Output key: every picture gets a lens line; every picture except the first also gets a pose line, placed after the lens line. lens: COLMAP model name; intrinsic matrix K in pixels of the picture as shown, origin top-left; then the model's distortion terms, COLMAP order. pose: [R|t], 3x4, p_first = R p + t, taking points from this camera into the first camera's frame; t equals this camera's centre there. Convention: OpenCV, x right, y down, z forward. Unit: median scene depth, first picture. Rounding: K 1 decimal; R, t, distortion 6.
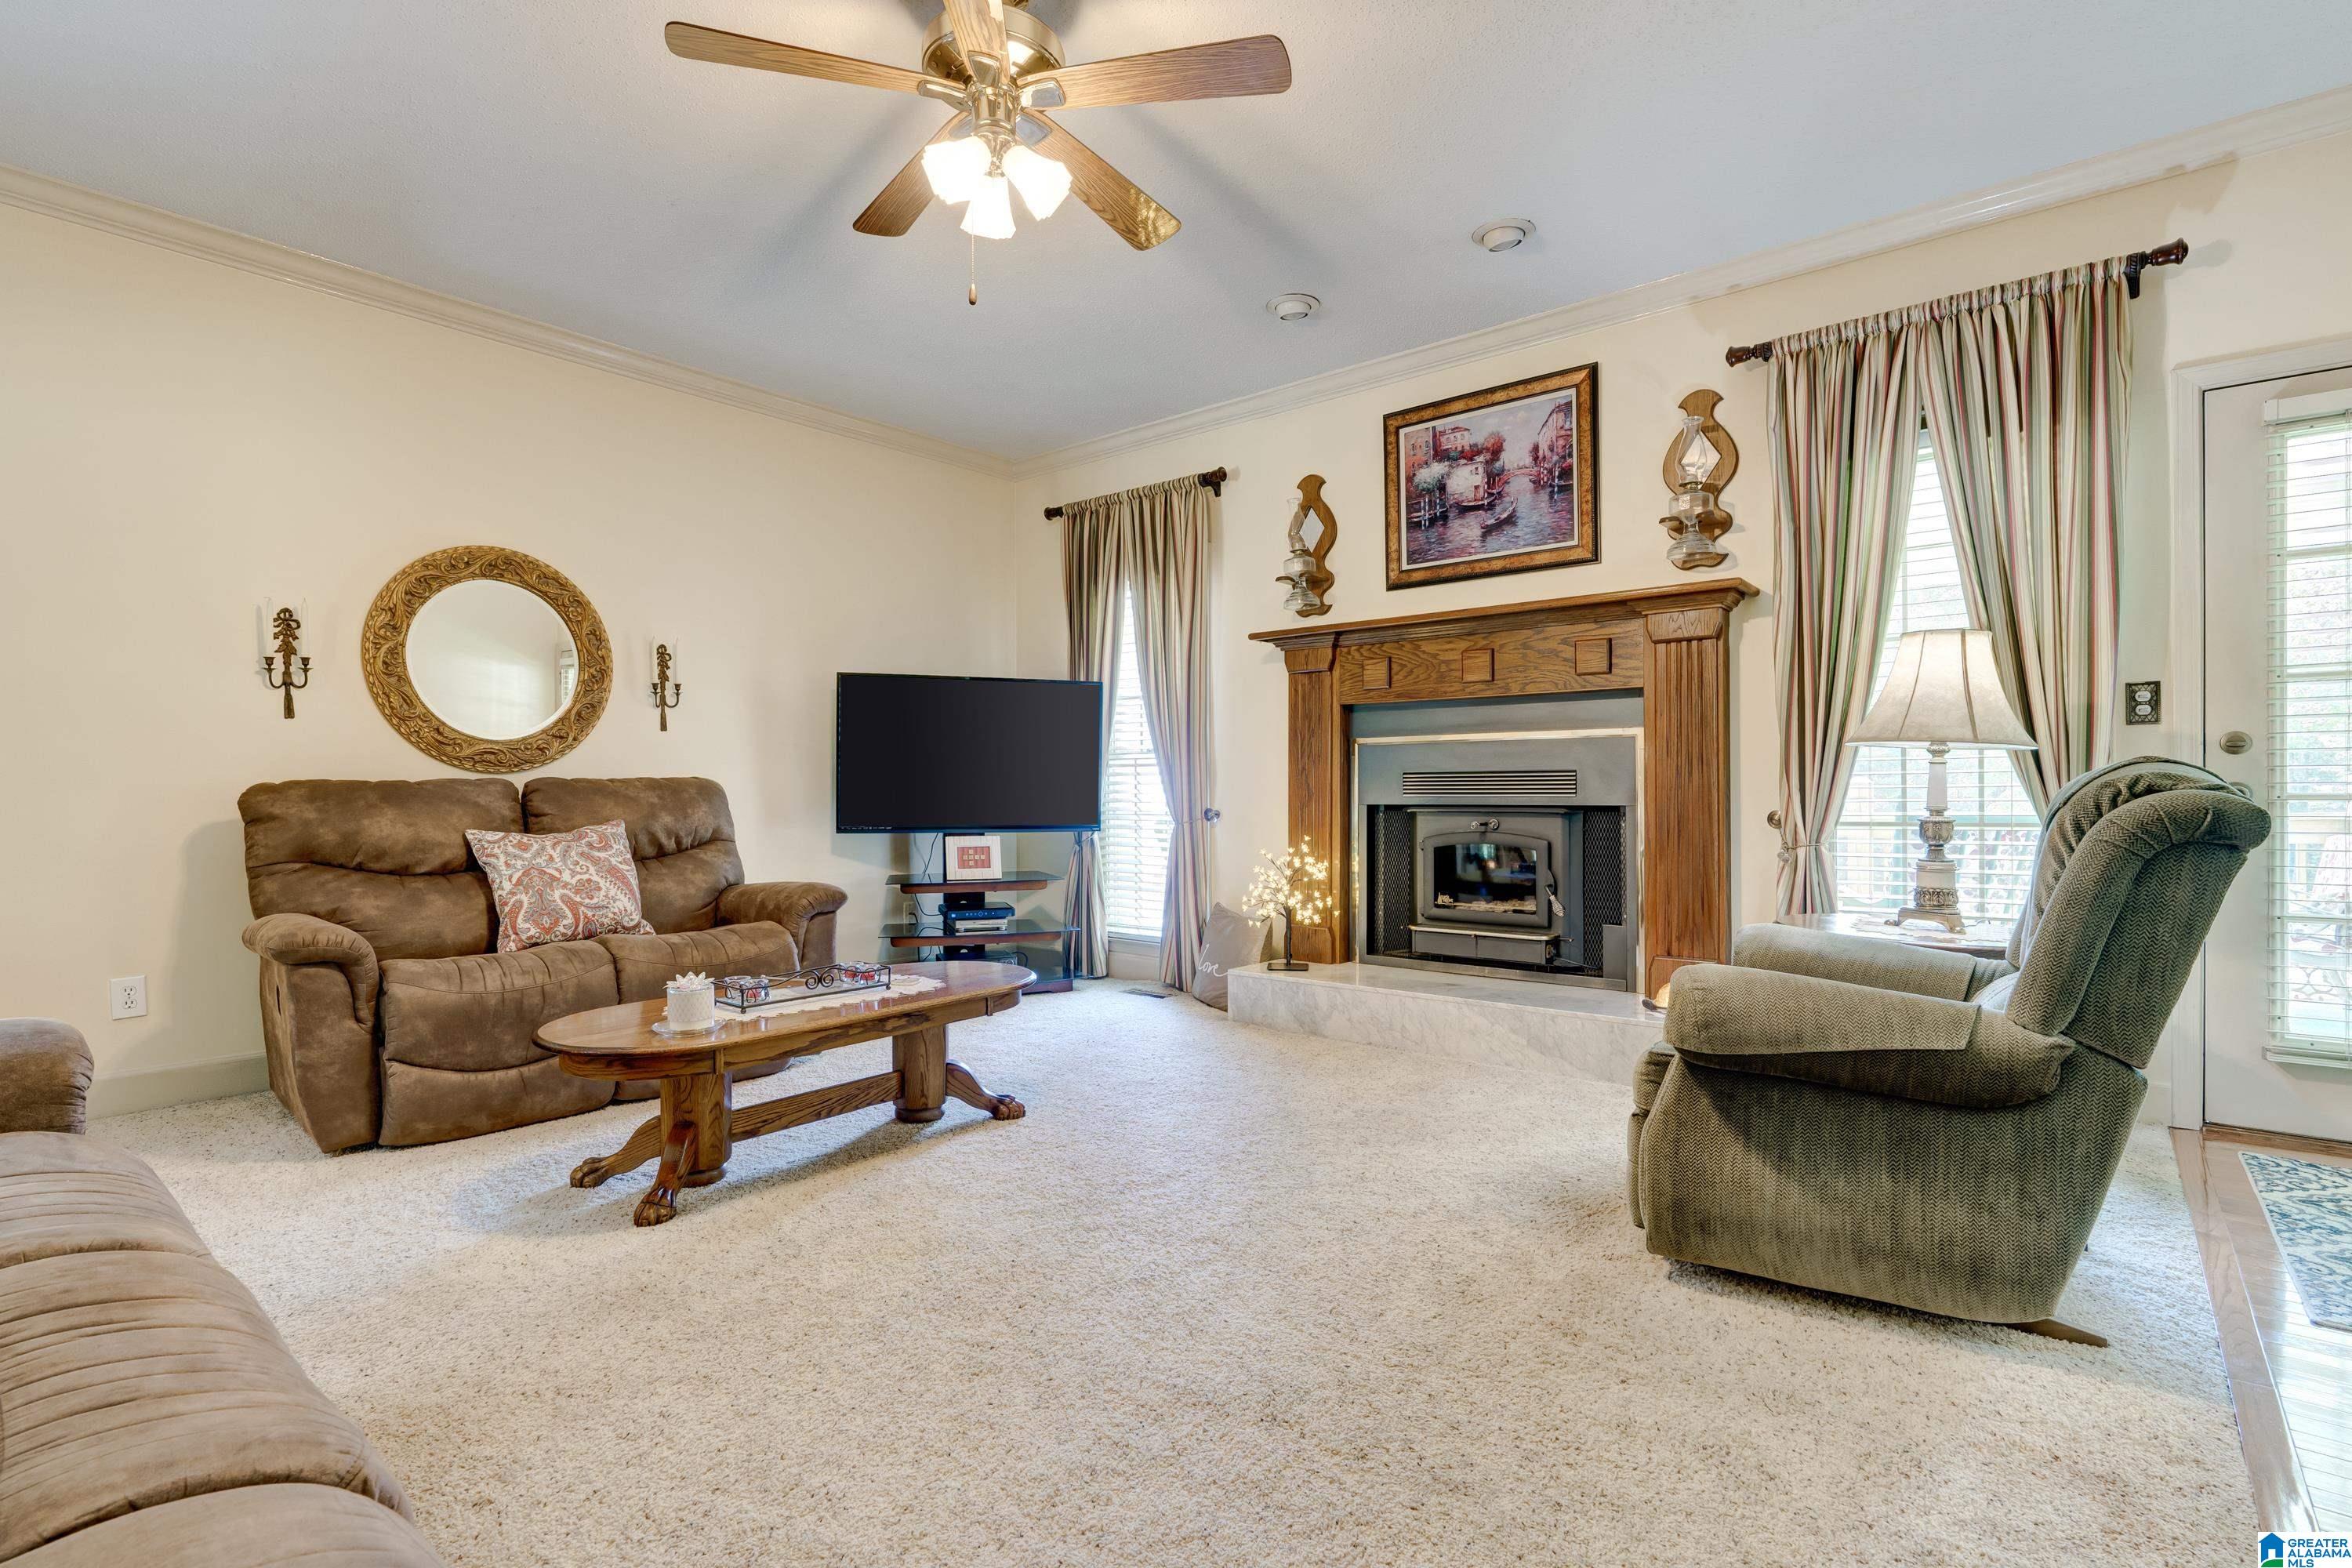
lens RADIAL K [[1113.8, 0, 1176.2], [0, 1113.8, 787.3], [0, 0, 1]] dist [0.005795, 0.001321]
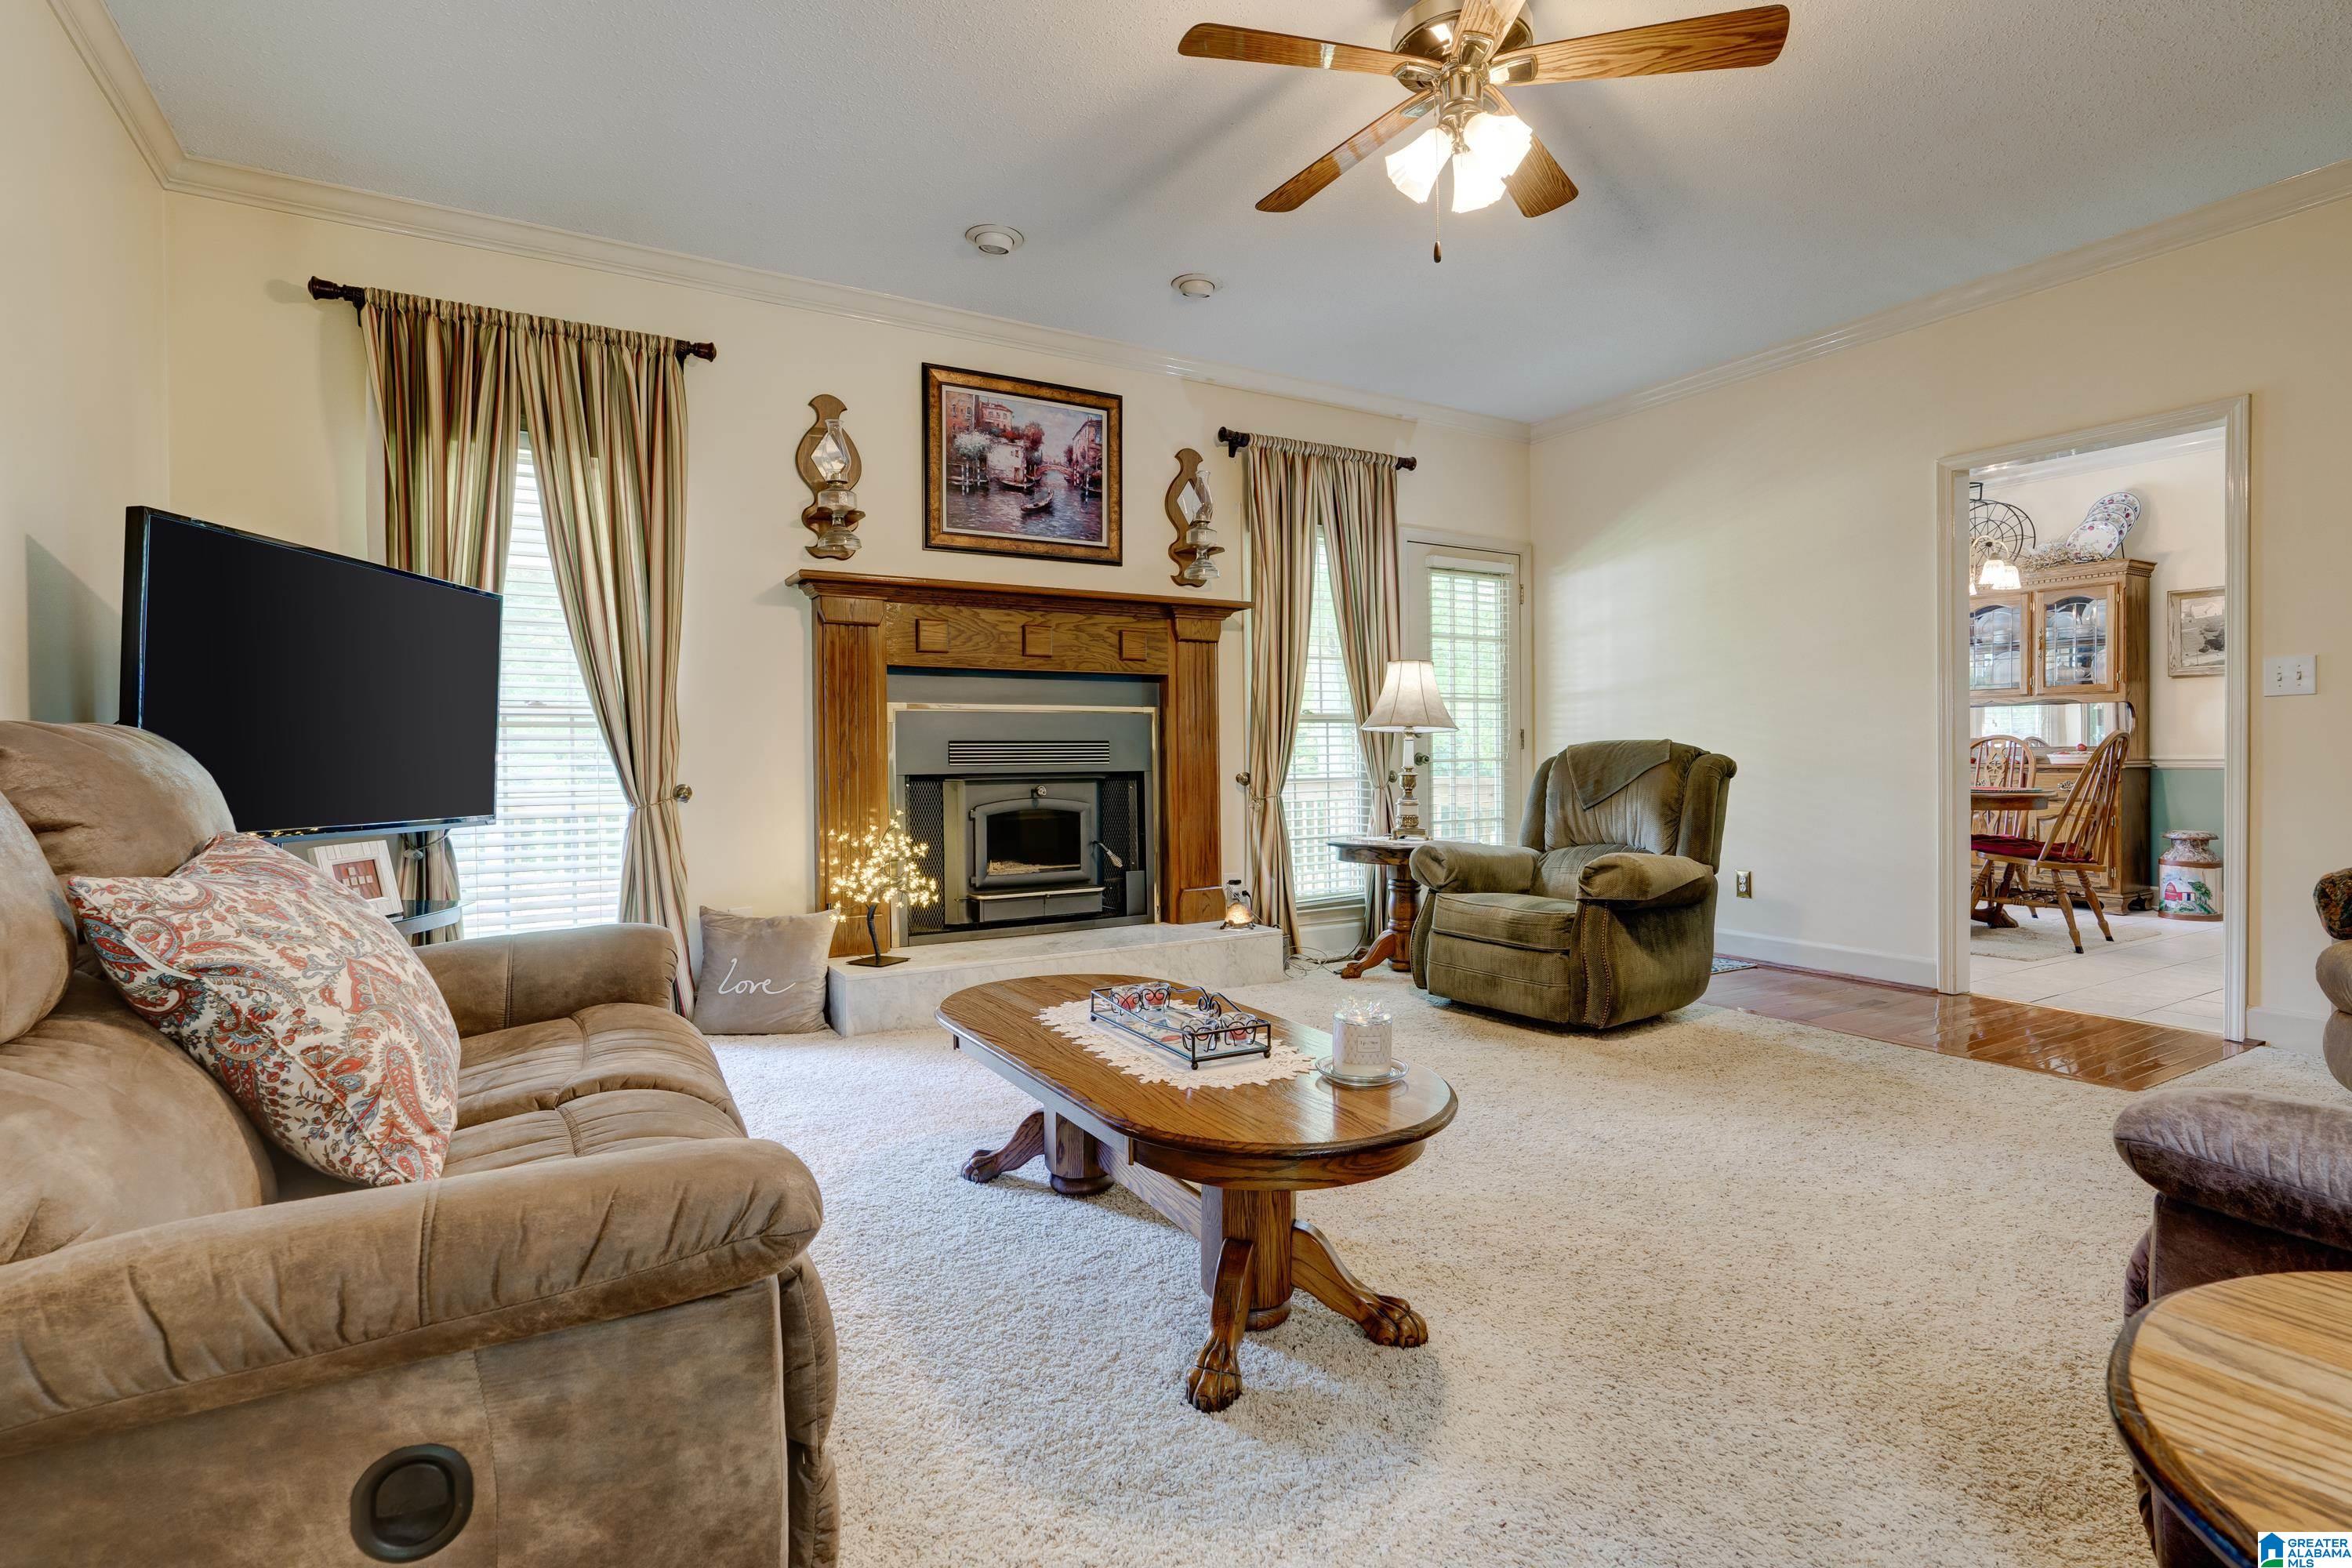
lens RADIAL K [[1113.8, 0, 1176.7], [0, 1113.8, 772.7], [0, 0, 1]] dist [0.005795, 0.001321]
pose [[0.362253, -0.003132, 0.932074, -0.656547], [0.010482, 0.999945, -0.000714, 0.017919], [-0.932021, 0.010029, 0.362266, 0.487645]]
